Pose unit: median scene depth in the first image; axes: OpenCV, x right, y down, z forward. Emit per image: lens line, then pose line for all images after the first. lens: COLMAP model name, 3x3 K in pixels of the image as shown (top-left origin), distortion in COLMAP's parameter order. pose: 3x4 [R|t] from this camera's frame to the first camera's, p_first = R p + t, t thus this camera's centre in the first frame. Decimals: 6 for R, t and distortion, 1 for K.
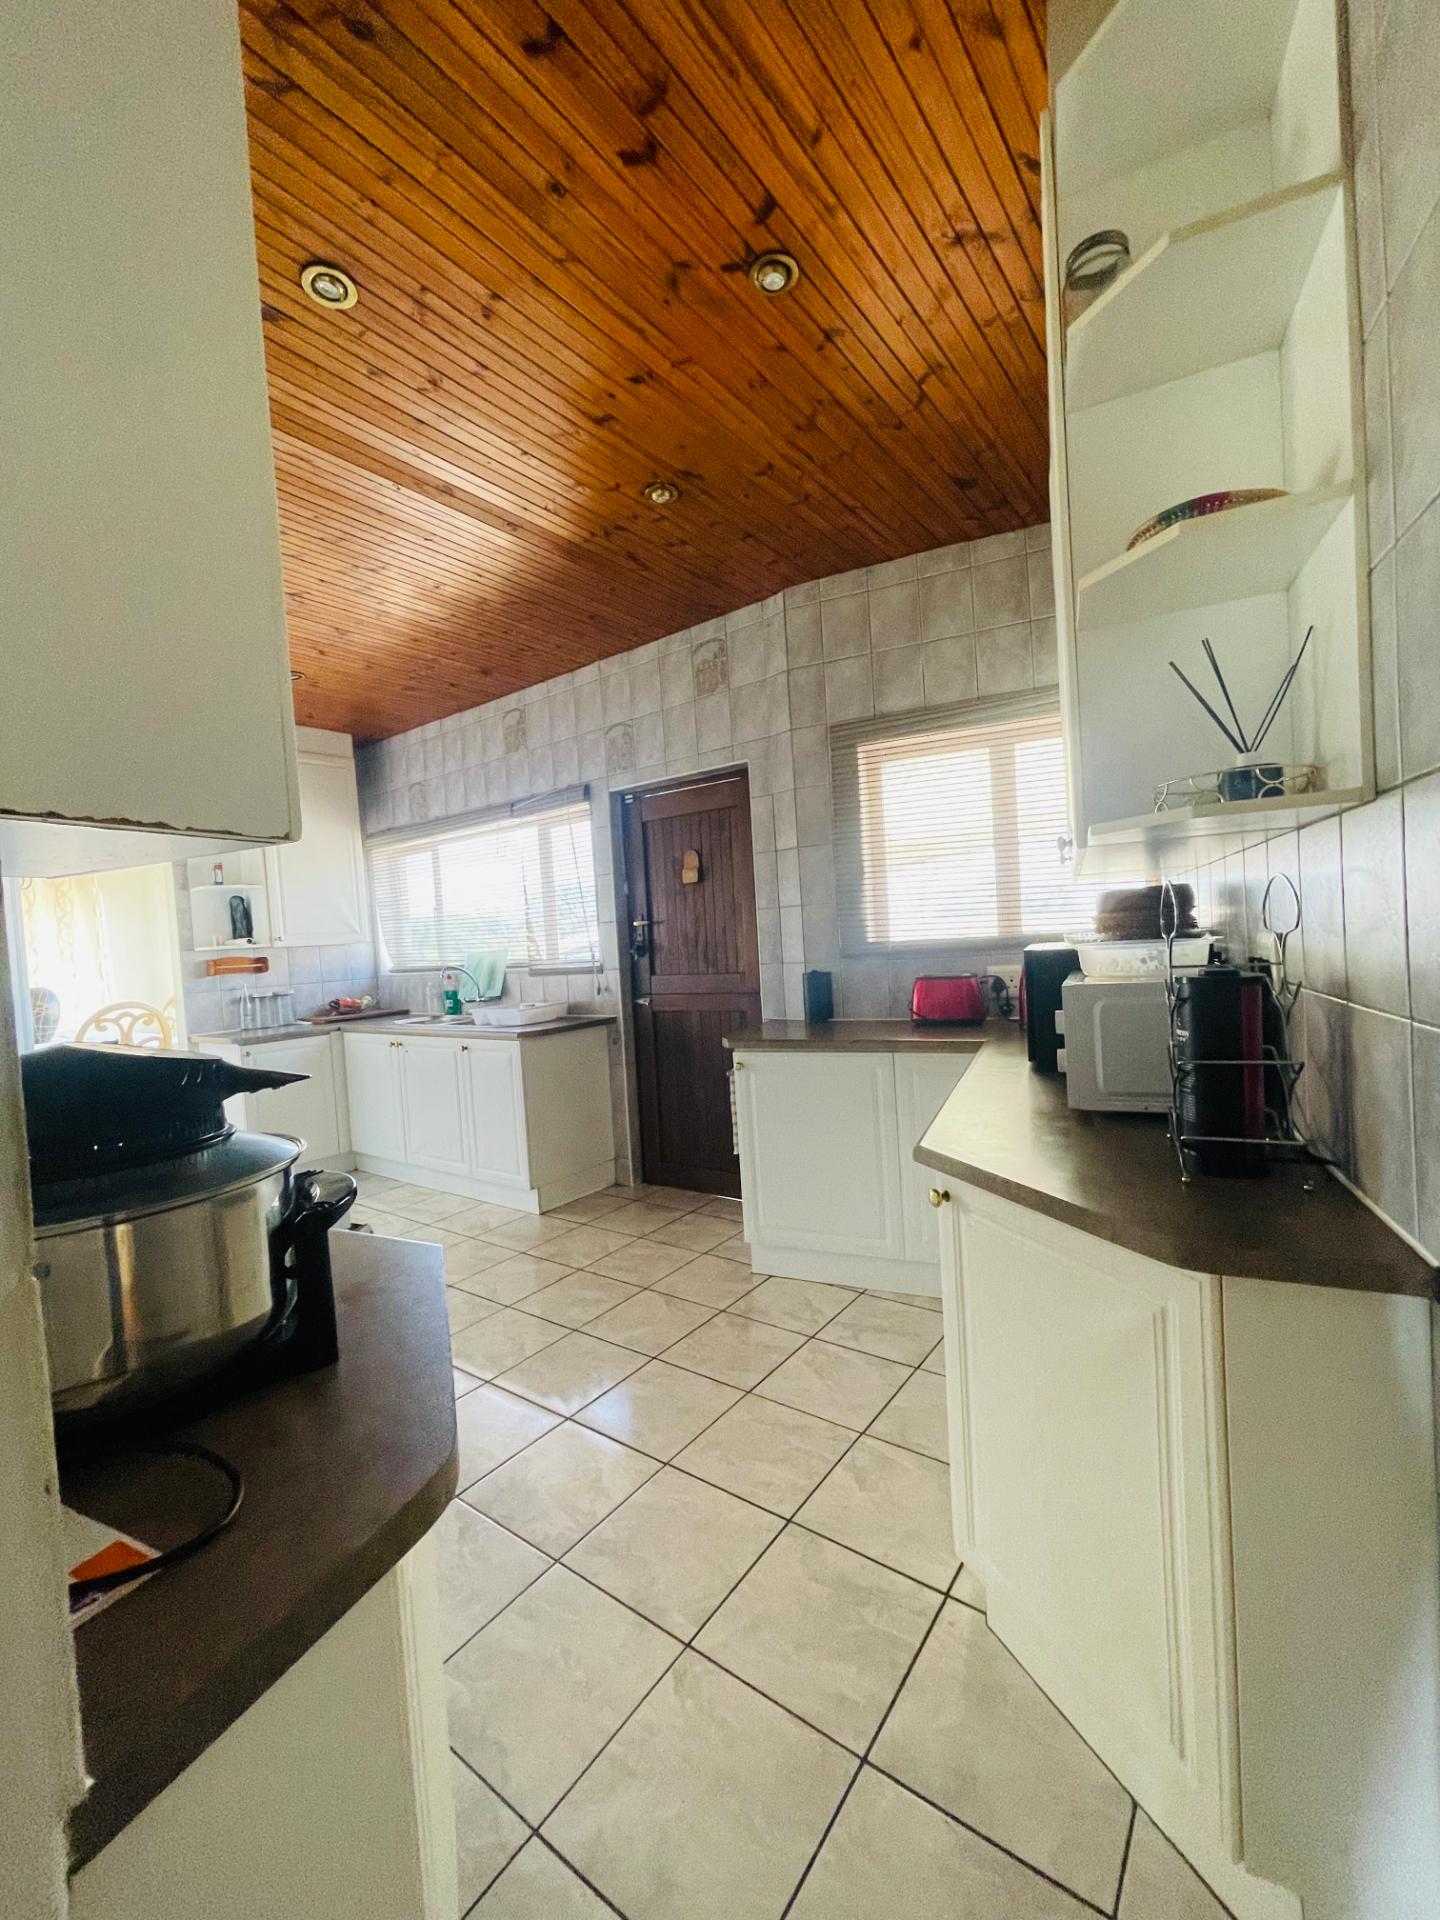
lens RADIAL K [[774.7, 0, 725.6], [0, 774.7, 964.2], [0, 0, 1]] dist [-0.005814, -0.000773]
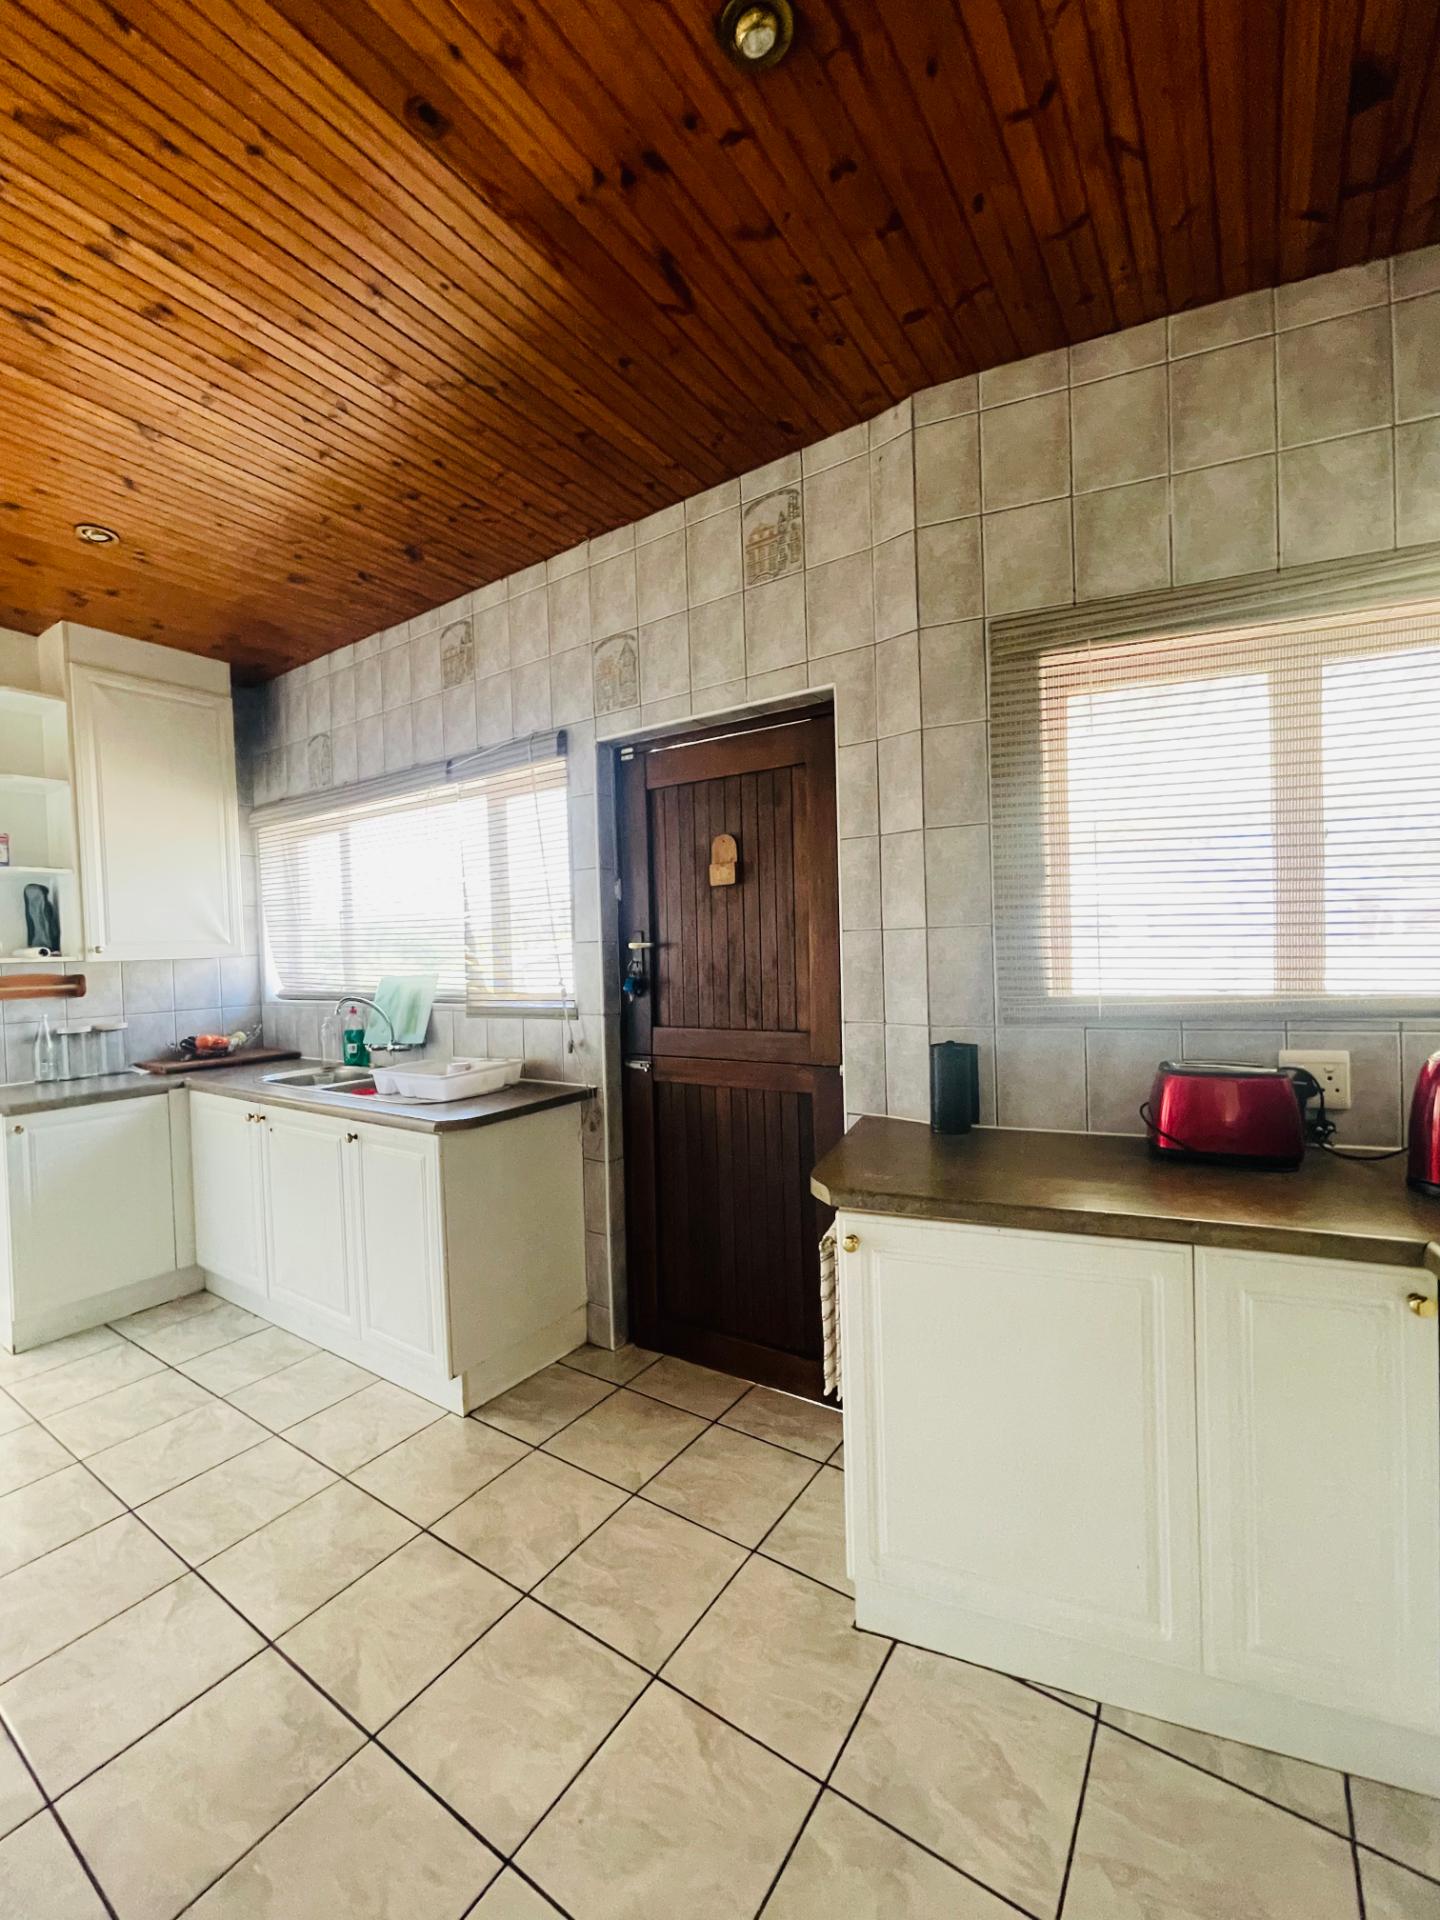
lens RADIAL K [[774.7, 0, 716.2], [0, 774.7, 960.4], [0, 0, 1]] dist [-0.005814, -0.000773]
pose [[0.998947, 0.029447, 0.035188, -0.070674], [-0.028795, 0.999407, -0.018899, -0.031155], [-0.035724, 0.017866, 0.999202, 0.363560]]
